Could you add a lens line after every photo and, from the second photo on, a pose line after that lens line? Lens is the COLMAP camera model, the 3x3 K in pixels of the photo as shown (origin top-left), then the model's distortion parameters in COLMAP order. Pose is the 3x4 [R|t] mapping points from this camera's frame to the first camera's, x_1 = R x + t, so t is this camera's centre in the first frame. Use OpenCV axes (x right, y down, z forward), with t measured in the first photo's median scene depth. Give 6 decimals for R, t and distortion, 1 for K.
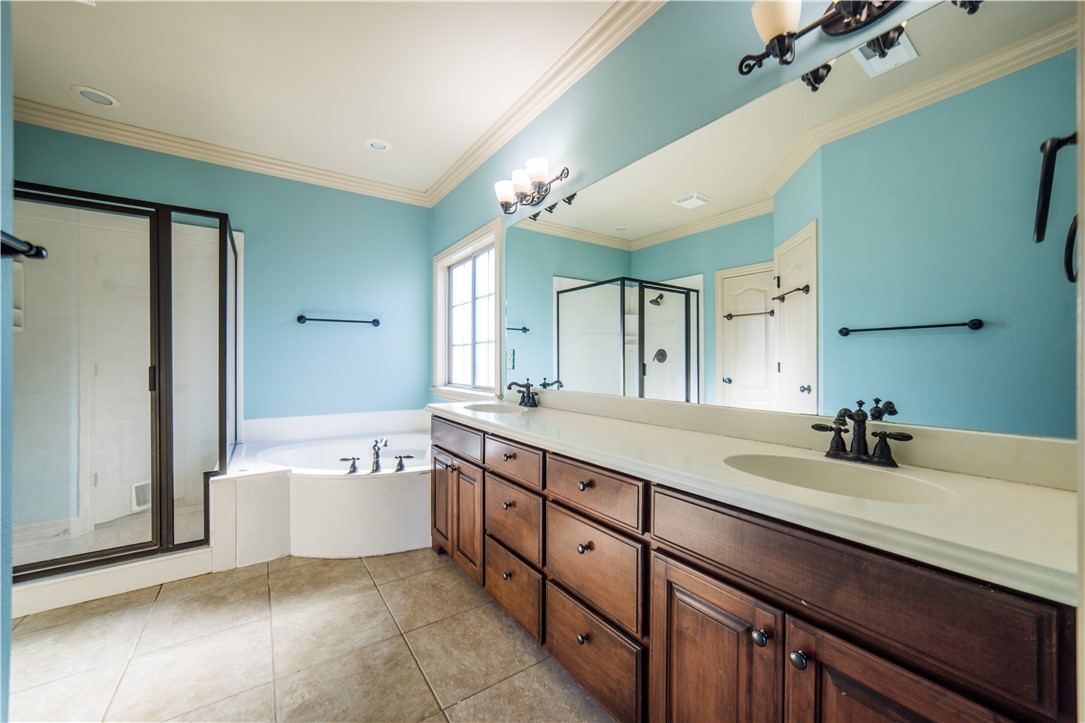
lens RADIAL K [[416.2, 0, 541.7], [0, 416.2, 360.7], [0, 0, 1]] dist [-0.017882, 0.006621]
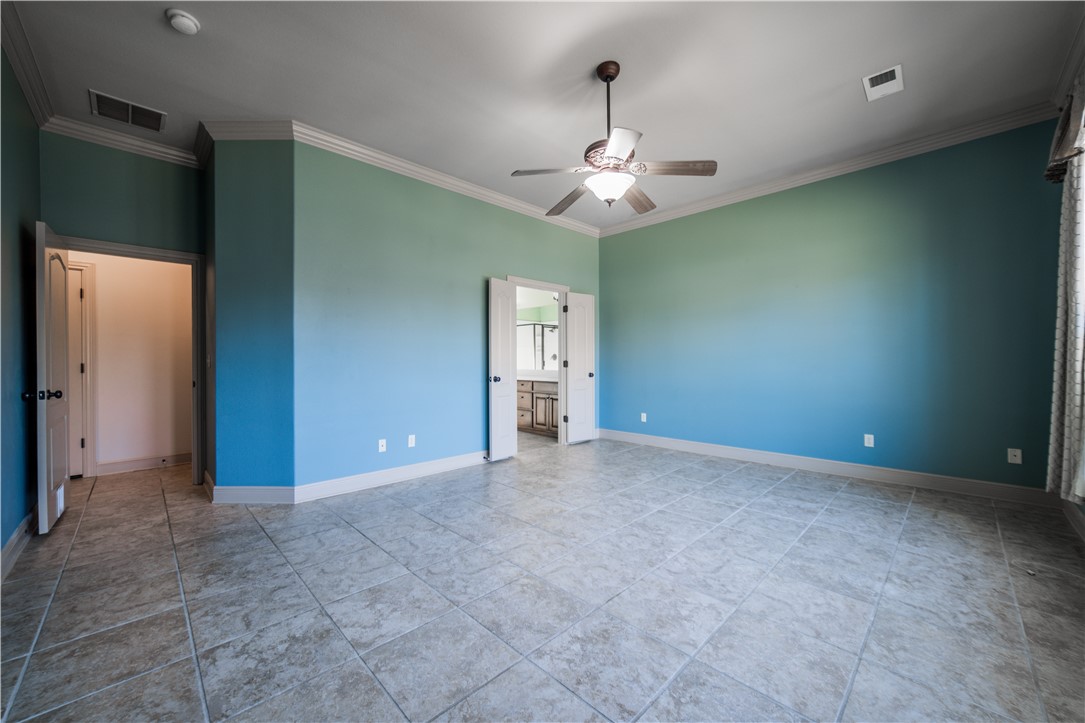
lens RADIAL K [[416.2, 0, 538.8], [0, 416.2, 355.6], [0, 0, 1]] dist [-0.017882, 0.006621]
pose [[0.983123, 0.007007, 0.182811, -0.323774], [-0.007932, 0.999959, 0.004334, -0.051368], [-0.182774, -0.005711, 0.983138, -2.085318]]
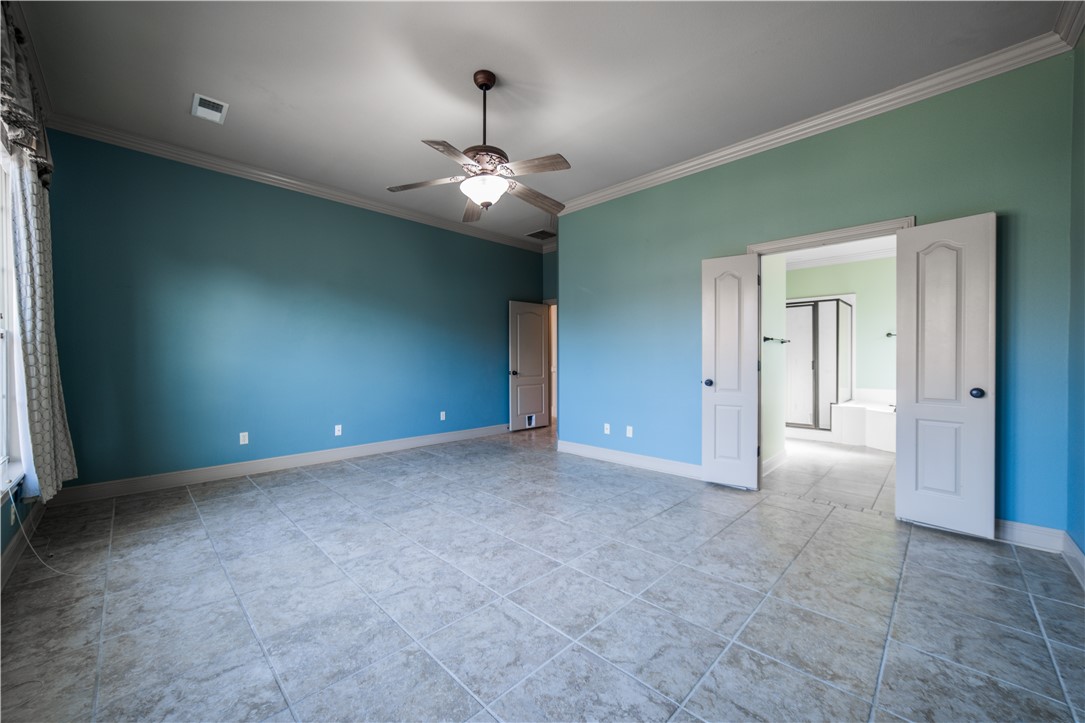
lens RADIAL K [[416.2, 0, 544.6], [0, 416.2, 367.6], [0, 0, 1]] dist [-0.017882, 0.006621]
pose [[0.199679, 0.027406, -0.979478, 1.191934], [0.017521, 0.999349, 0.031534, -0.049994], [0.979705, -0.023458, 0.199069, -1.107548]]
